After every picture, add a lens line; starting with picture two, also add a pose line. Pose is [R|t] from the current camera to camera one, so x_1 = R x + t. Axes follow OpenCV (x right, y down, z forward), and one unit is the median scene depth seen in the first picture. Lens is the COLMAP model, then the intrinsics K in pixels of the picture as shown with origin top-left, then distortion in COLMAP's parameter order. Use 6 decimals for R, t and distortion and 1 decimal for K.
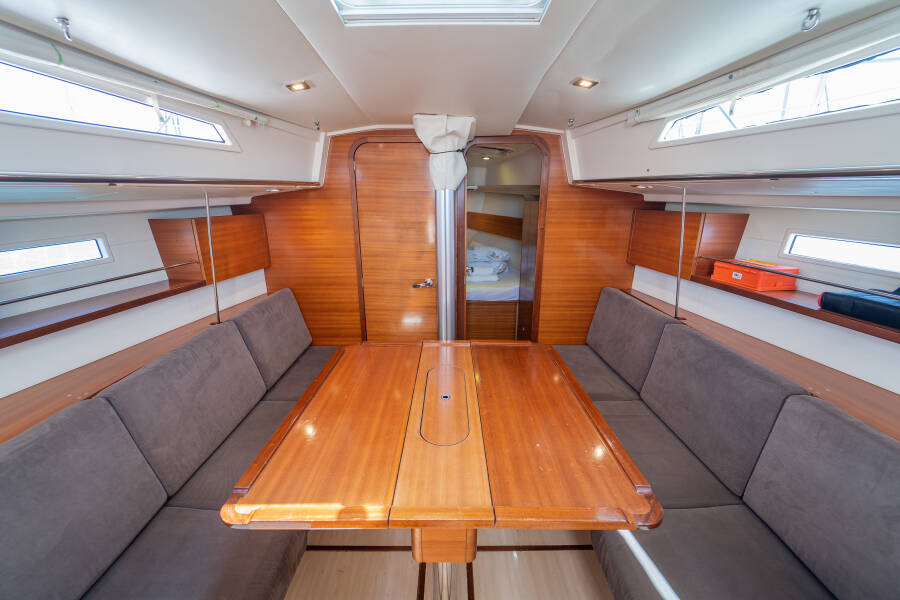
lens RADIAL K [[370.0, 0, 452.1], [0, 370.0, 304.5], [0, 0, 1]] dist [-0.021753, -0.000021]
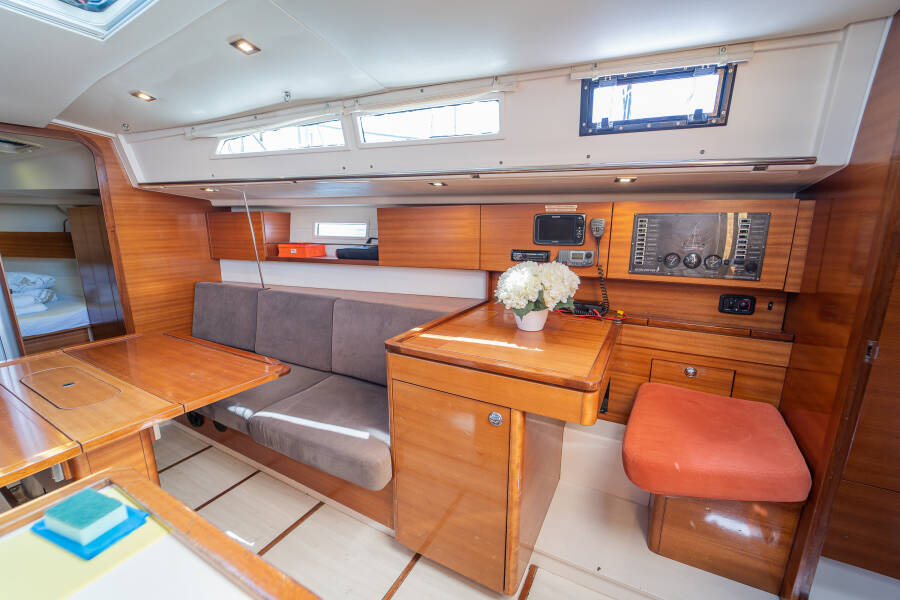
lens RADIAL K [[370.0, 0, 448.3], [0, 370.0, 308.9], [0, 0, 1]] dist [-0.021753, -0.000021]
pose [[0.494723, -0.194833, 0.846929, -0.213414], [0.243699, 0.966546, 0.079997, 0.167438], [-0.834182, 0.166819, 0.525653, -0.262149]]
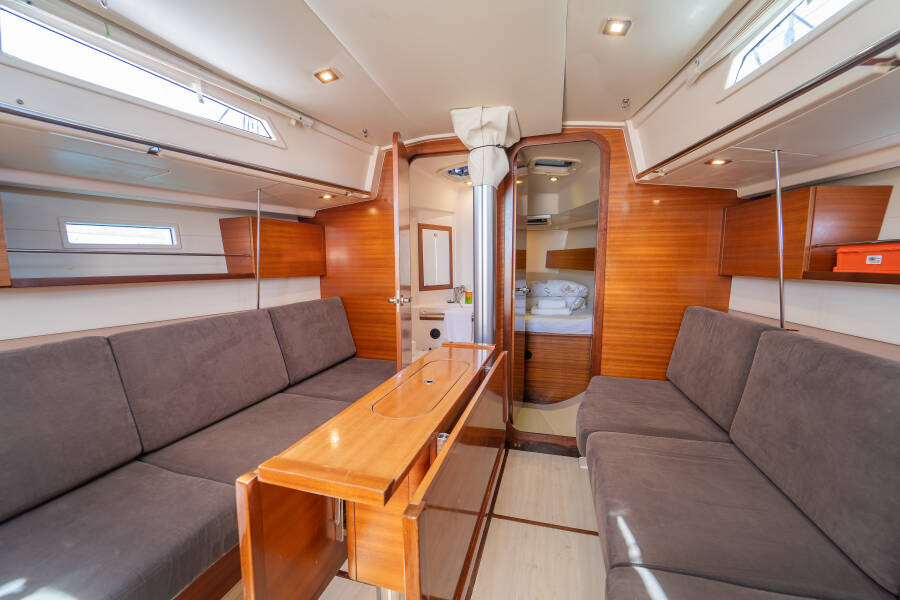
lens RADIAL K [[370.0, 0, 450.3], [0, 370.0, 305.0], [0, 0, 1]] dist [-0.021753, -0.000021]
pose [[0.960678, 0.030582, -0.275974, 0.184590], [-0.076718, 0.984460, -0.157965, 0.155110], [0.266854, 0.172926, 0.948096, 0.148049]]
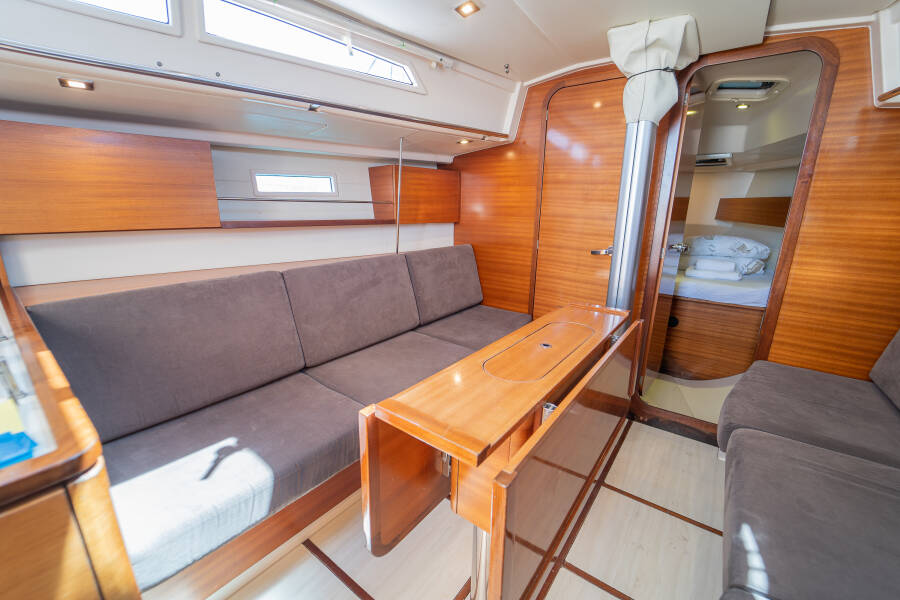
lens RADIAL K [[370.0, 0, 448.3], [0, 370.0, 305.8], [0, 0, 1]] dist [-0.021753, -0.000021]
pose [[0.795174, 0.171096, -0.581743, 0.194215], [-0.183969, 0.982220, 0.037416, 0.131148], [0.577801, 0.077270, 0.812512, 0.168299]]
